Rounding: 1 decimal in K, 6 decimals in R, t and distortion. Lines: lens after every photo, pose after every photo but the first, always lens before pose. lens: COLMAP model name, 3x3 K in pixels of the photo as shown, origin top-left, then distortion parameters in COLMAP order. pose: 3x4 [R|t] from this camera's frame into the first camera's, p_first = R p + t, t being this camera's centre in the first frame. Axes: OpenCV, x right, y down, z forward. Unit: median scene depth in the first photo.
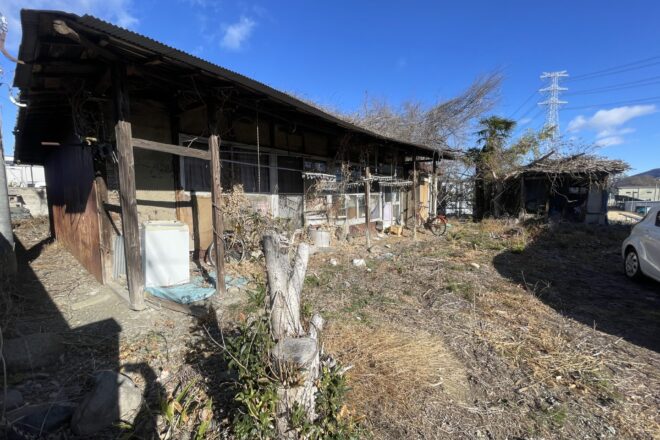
lens RADIAL K [[263.4, 0, 330.0], [0, 263.4, 220.0], [0, 0, 1]] dist [0.009533, -0.000095]
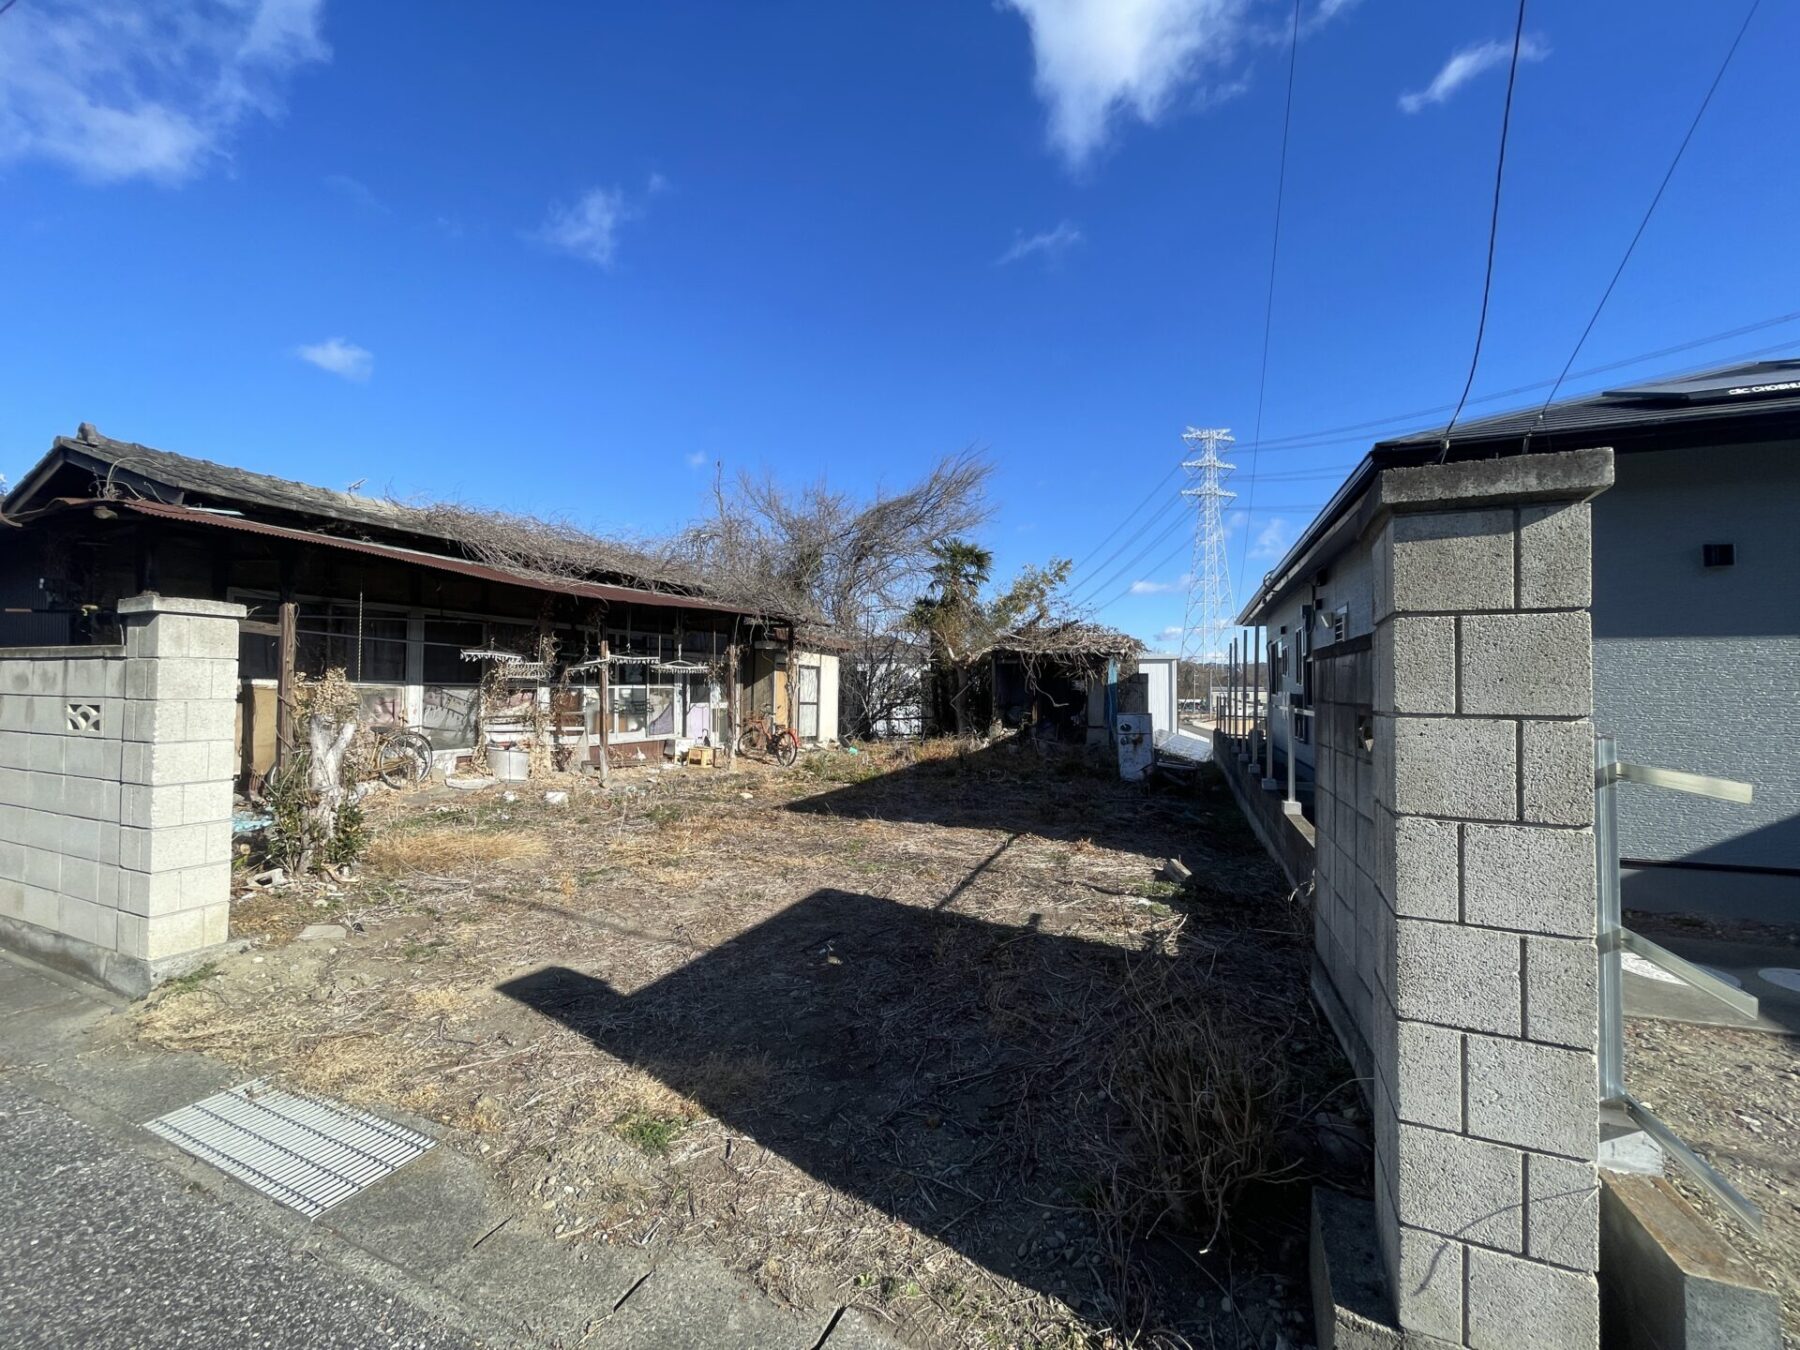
lens RADIAL K [[726.1, 0, 892.7], [0, 726.1, 672.2], [0, 0, 1]] dist [0.000680, 0.000099]
pose [[0.968520, 0.016066, 0.248416, 0.352596], [0.013965, 0.992837, -0.118659, 0.067276], [-0.248543, 0.118392, 0.961358, -0.684088]]
